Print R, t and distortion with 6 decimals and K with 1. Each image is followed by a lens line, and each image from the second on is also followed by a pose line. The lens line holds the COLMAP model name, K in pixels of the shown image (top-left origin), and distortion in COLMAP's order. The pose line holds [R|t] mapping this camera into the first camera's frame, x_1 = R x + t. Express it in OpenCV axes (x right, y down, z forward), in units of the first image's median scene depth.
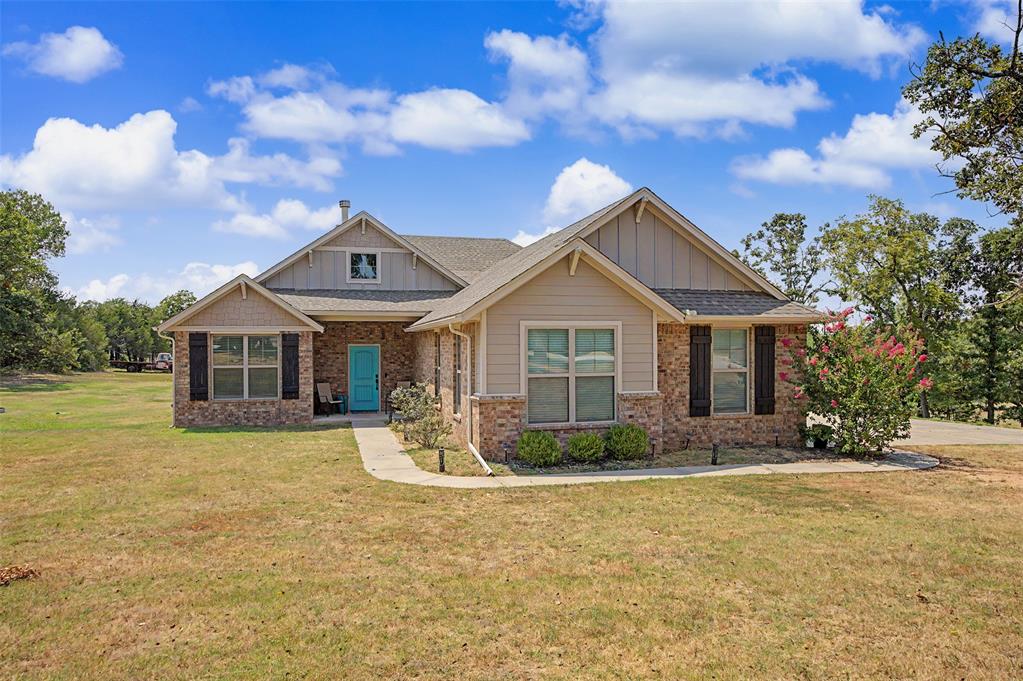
lens RADIAL K [[712.4, 0, 511.5], [0, 712.4, 340.5], [0, 0, 1]] dist [-0.006169, 0.005134]
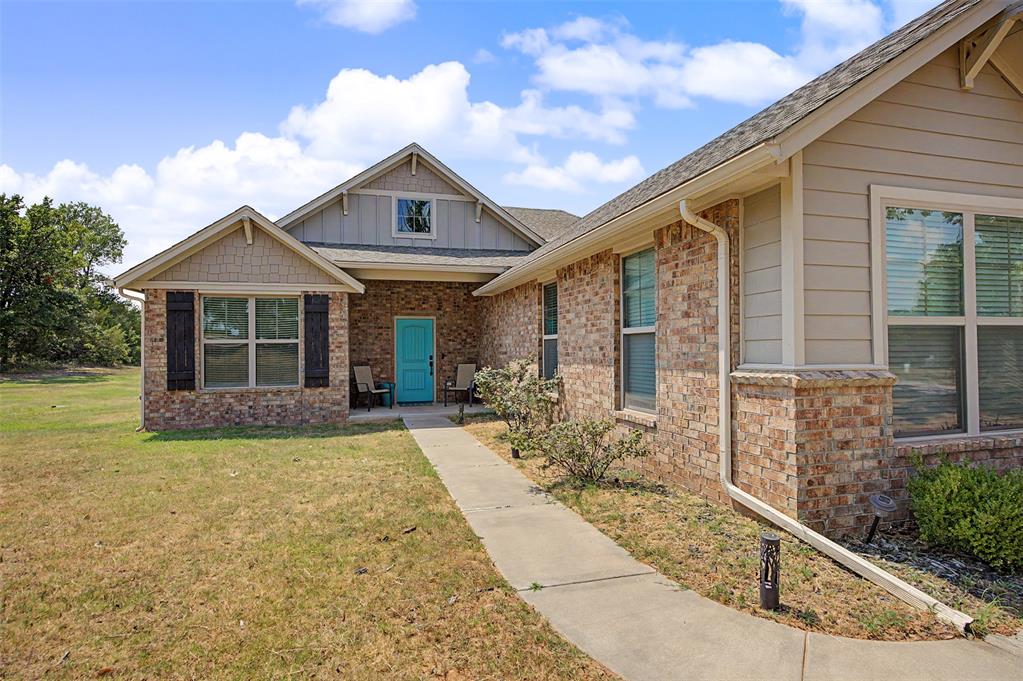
lens RADIAL K [[535.2, 0, 514.9], [0, 535.2, 340.6], [0, 0, 1]] dist [-0.011948, 0.001728]
pose [[0.999442, -0.005000, 0.033013, -0.174922], [0.005256, 0.999957, -0.007671, 0.054537], [-0.032973, 0.007840, 0.999425, 0.616605]]
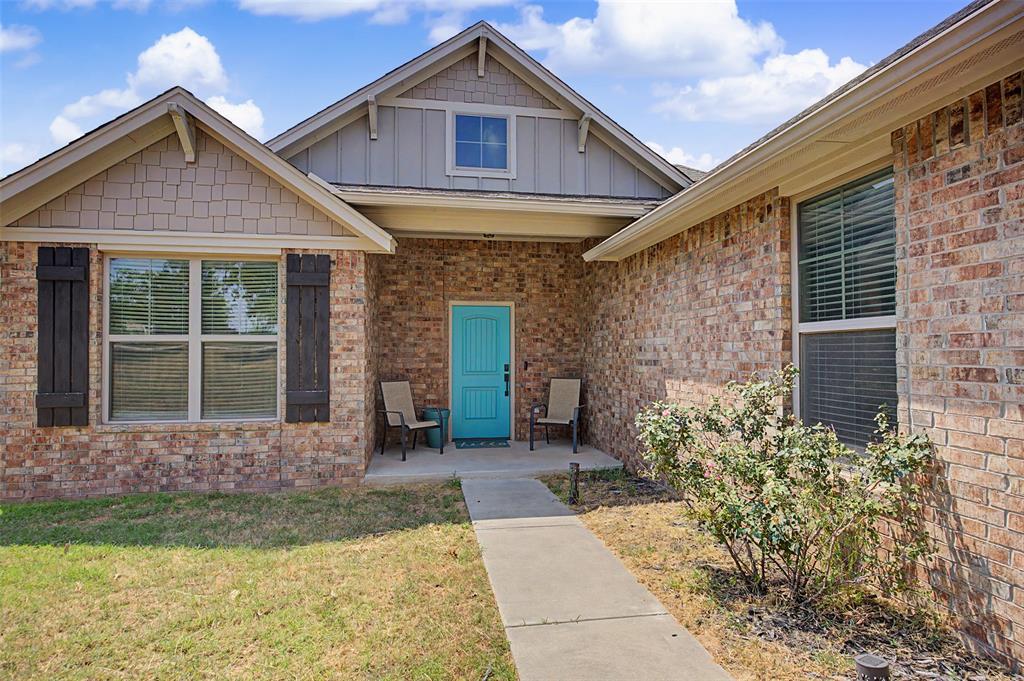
lens RADIAL K [[535.7, 0, 515.4], [0, 535.7, 340.6], [0, 0, 1]] dist [-0.011948, 0.001728]
pose [[0.996944, -0.000587, -0.078117, -0.231897], [-0.000754, 0.999853, -0.017145, 0.056489], [0.078116, 0.017151, 0.996797, 0.953199]]
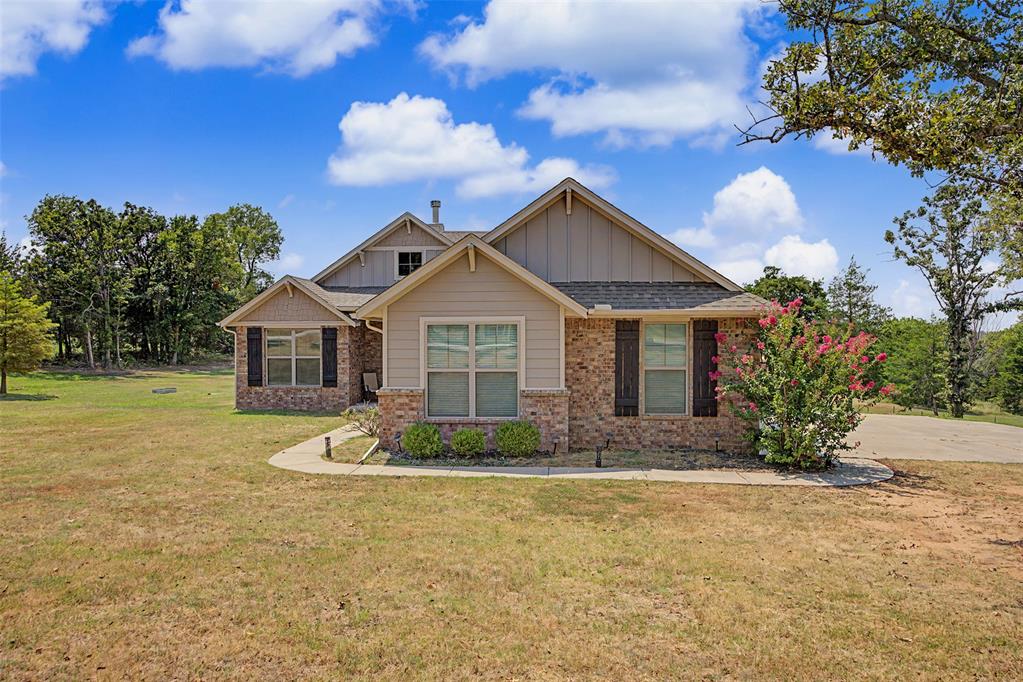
lens RADIAL K [[712.4, 0, 511.5], [0, 712.4, 341.0], [0, 0, 1]] dist [-0.006169, 0.005134]
pose [[0.949663, 0.004700, -0.313238, 0.403621], [-0.000452, 0.999907, 0.013631, -0.005939], [0.313273, -0.012804, 0.949577, 0.052093]]
